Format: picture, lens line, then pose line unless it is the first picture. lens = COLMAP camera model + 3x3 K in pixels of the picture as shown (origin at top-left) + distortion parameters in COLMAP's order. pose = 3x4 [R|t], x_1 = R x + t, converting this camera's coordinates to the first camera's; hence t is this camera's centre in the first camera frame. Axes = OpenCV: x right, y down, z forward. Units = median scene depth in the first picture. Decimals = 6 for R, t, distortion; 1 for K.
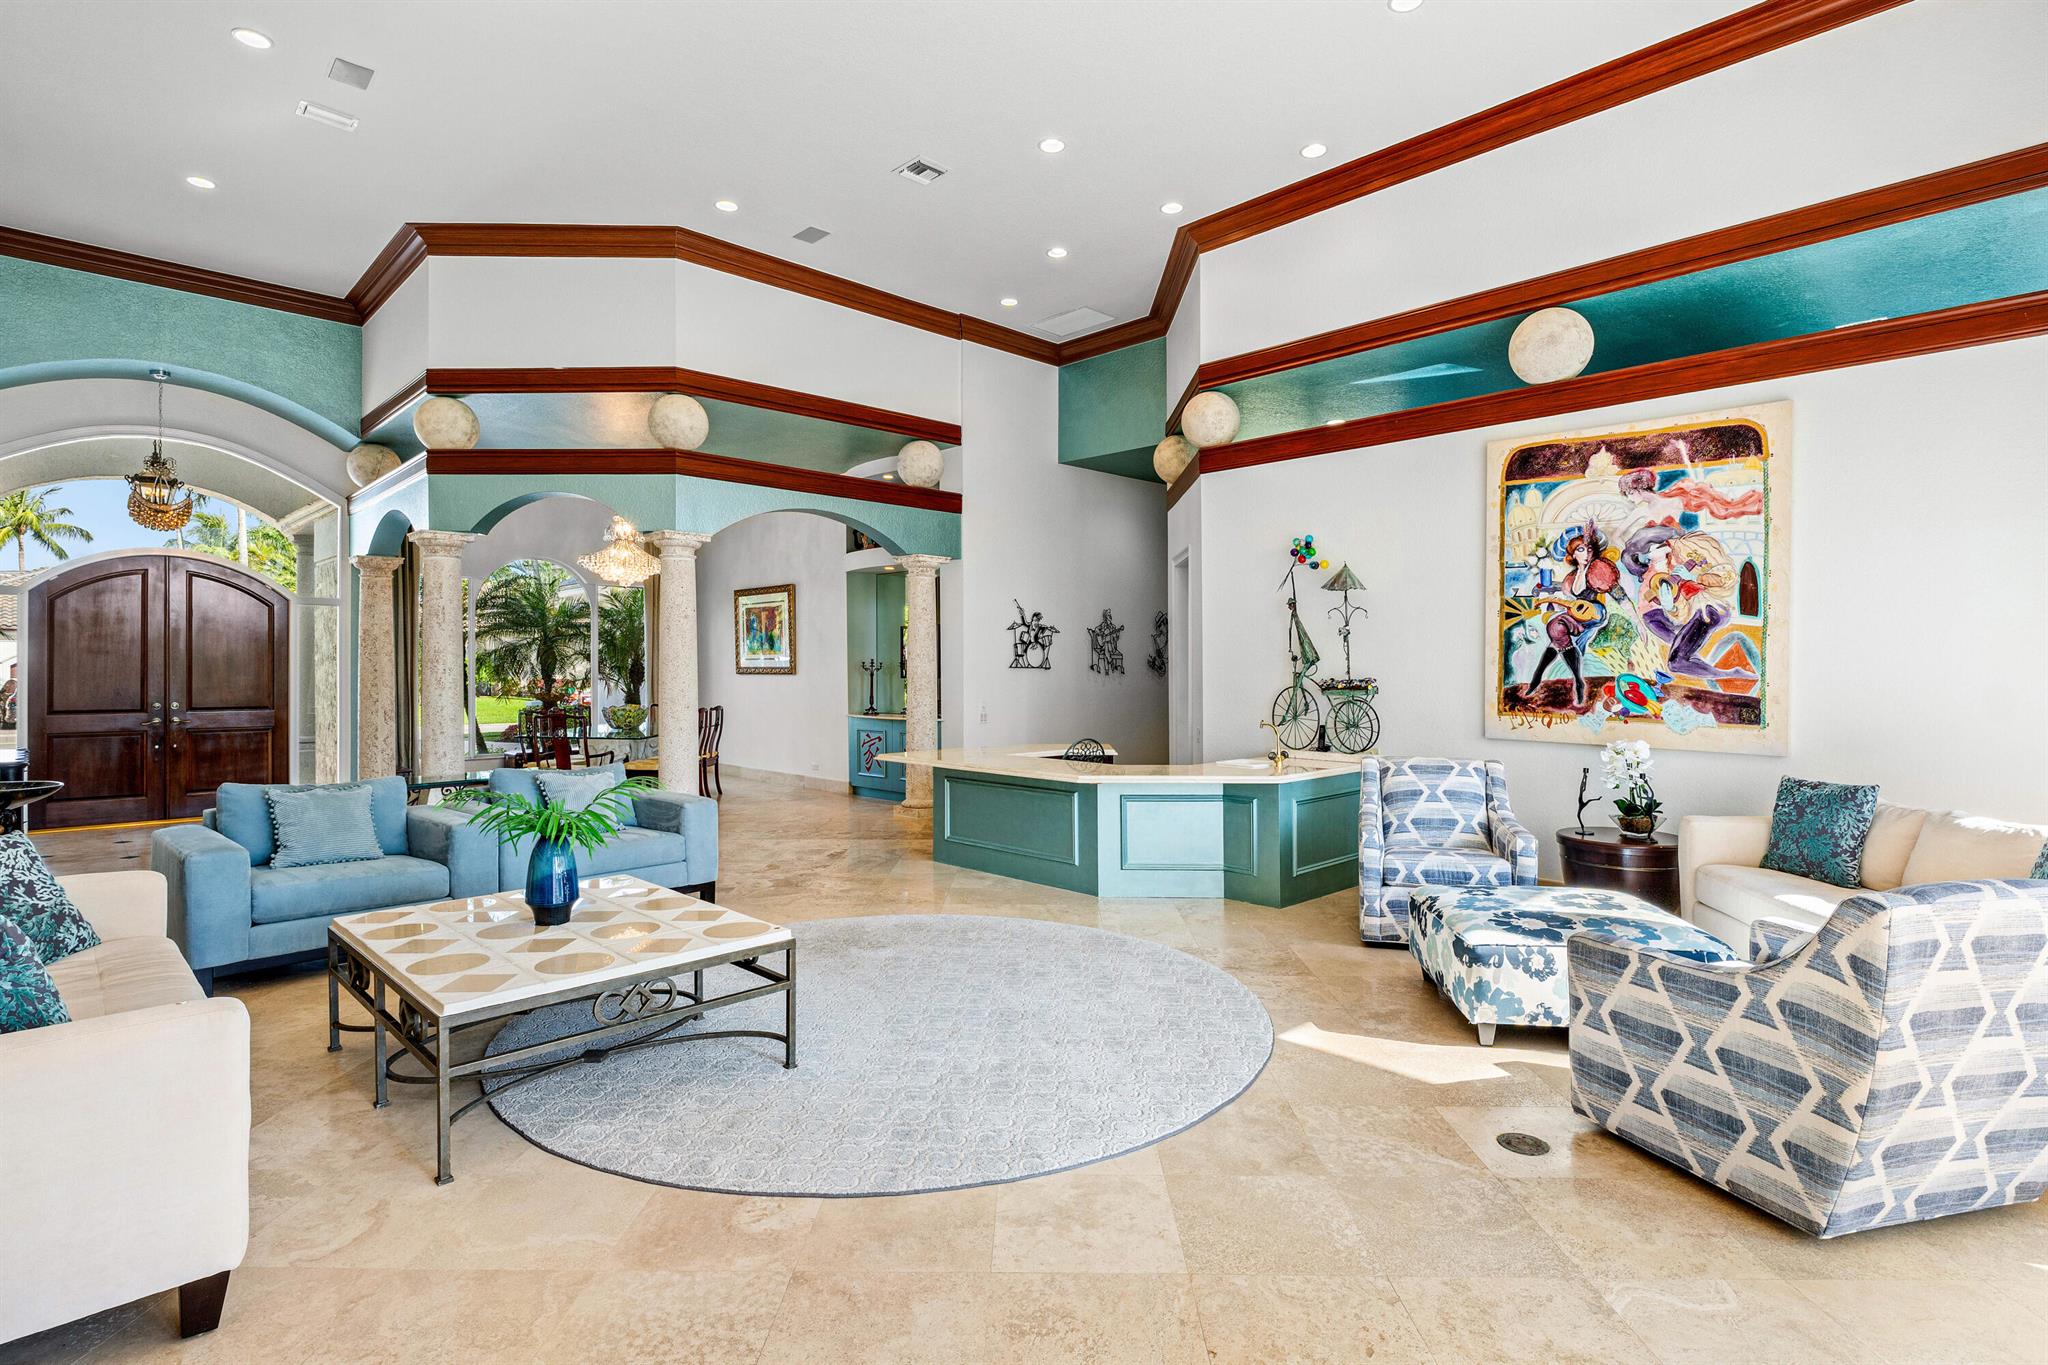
lens RADIAL K [[999.4, 0, 1024.0], [0, 999.4, 682.5], [0, 0, 1]] dist [-0.002833, -0.000438]
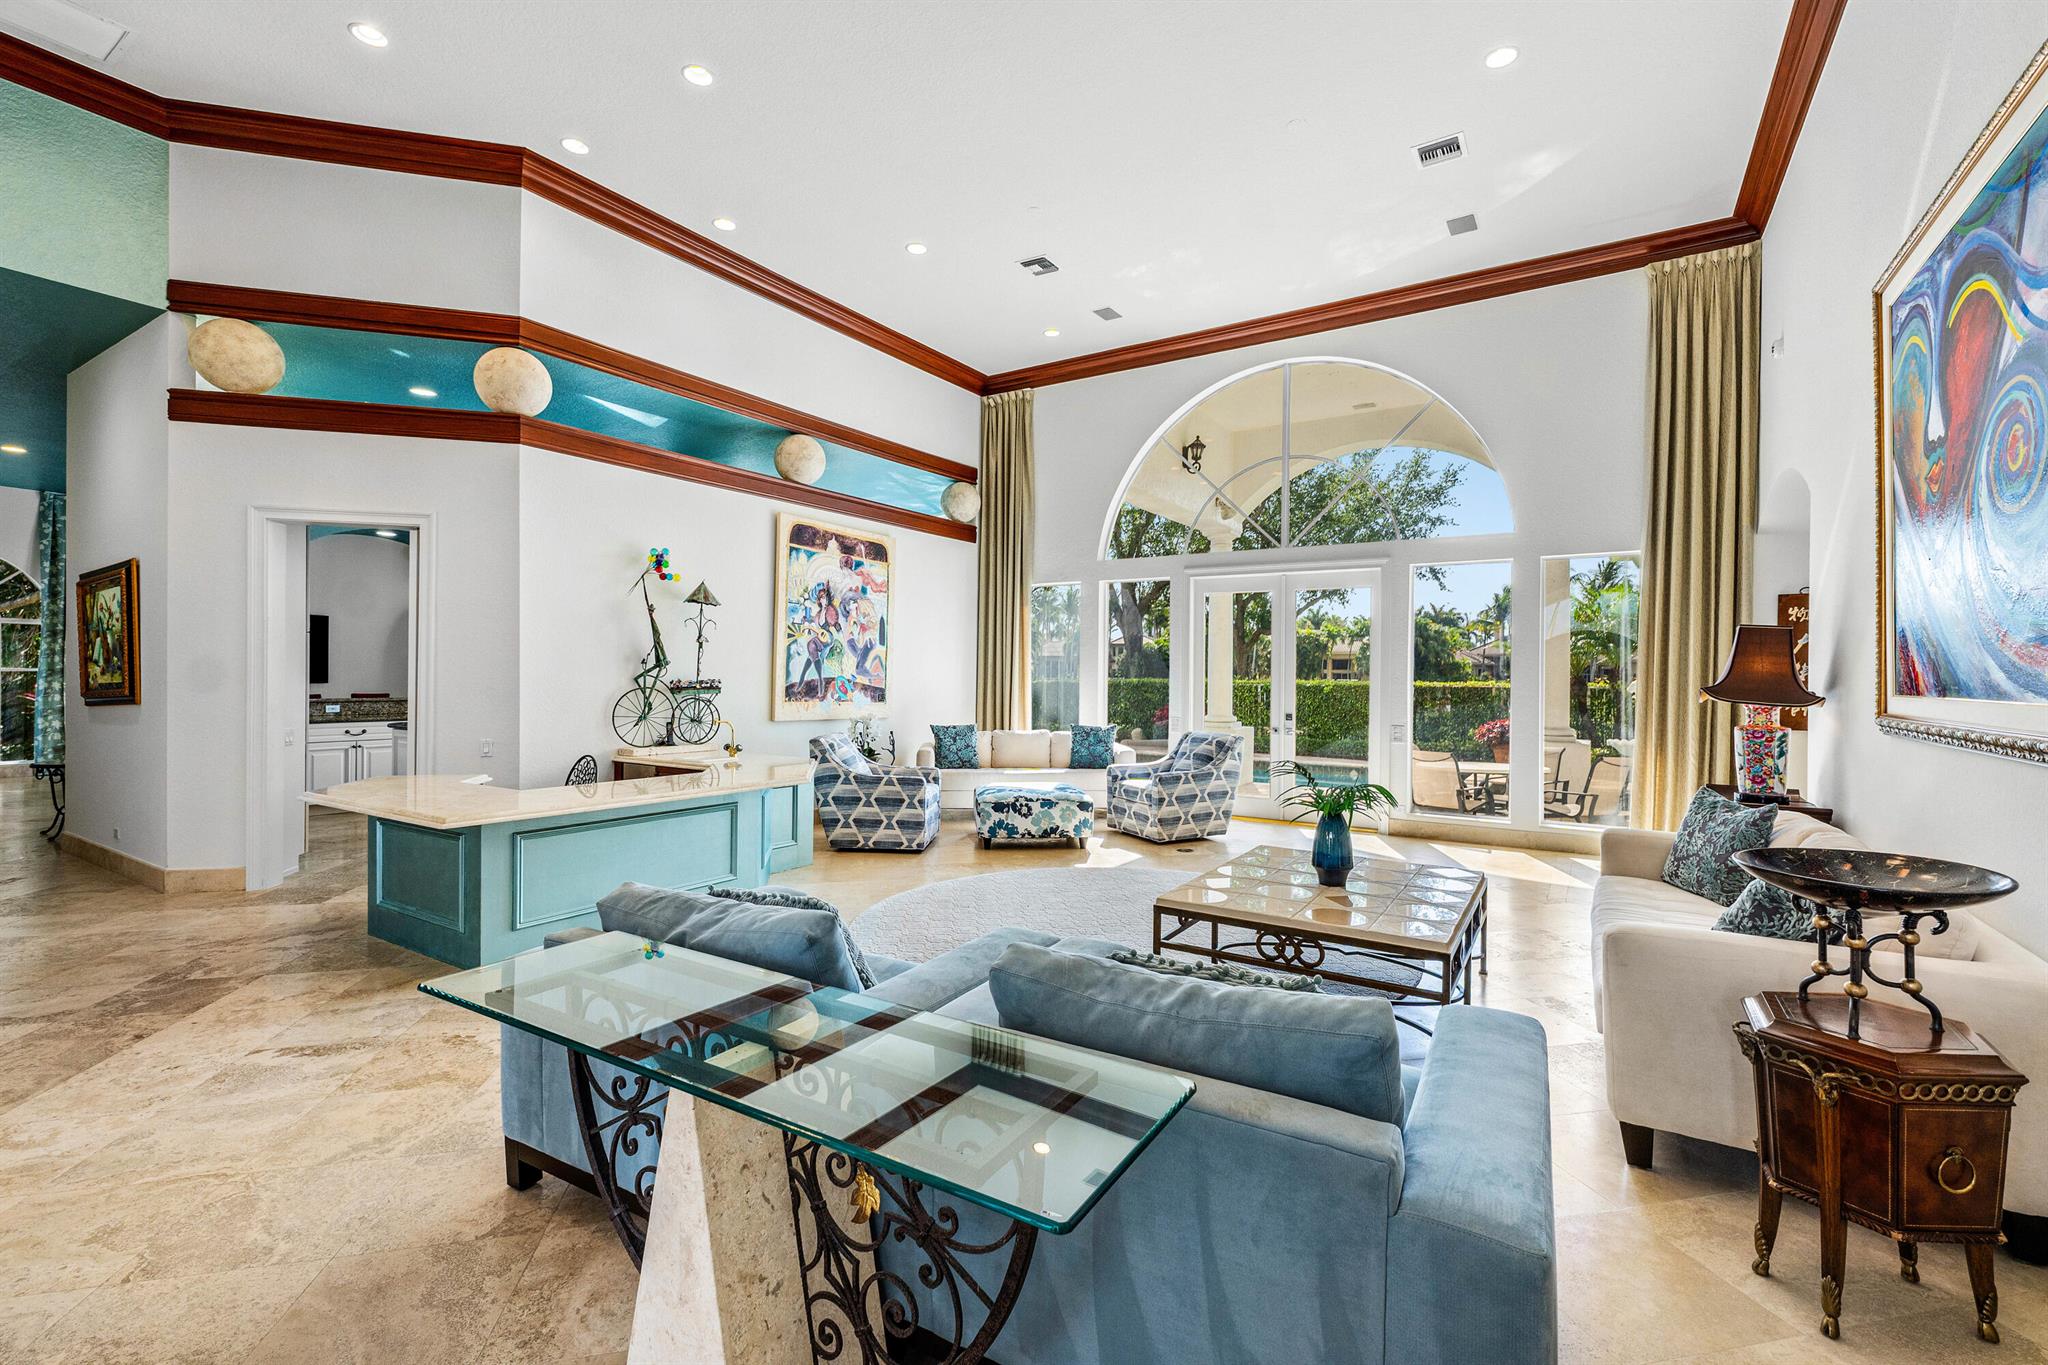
lens RADIAL K [[900.6, 0, 1024.0], [0, 900.6, 682.5], [0, 0, 1]] dist [0.017059, 0.000157]
pose [[-0.221059, -0.010280, 0.975206, -0.819458], [0.005808, 0.999913, 0.011857, -0.011581], [-0.975243, 0.008285, -0.220980, 0.900273]]
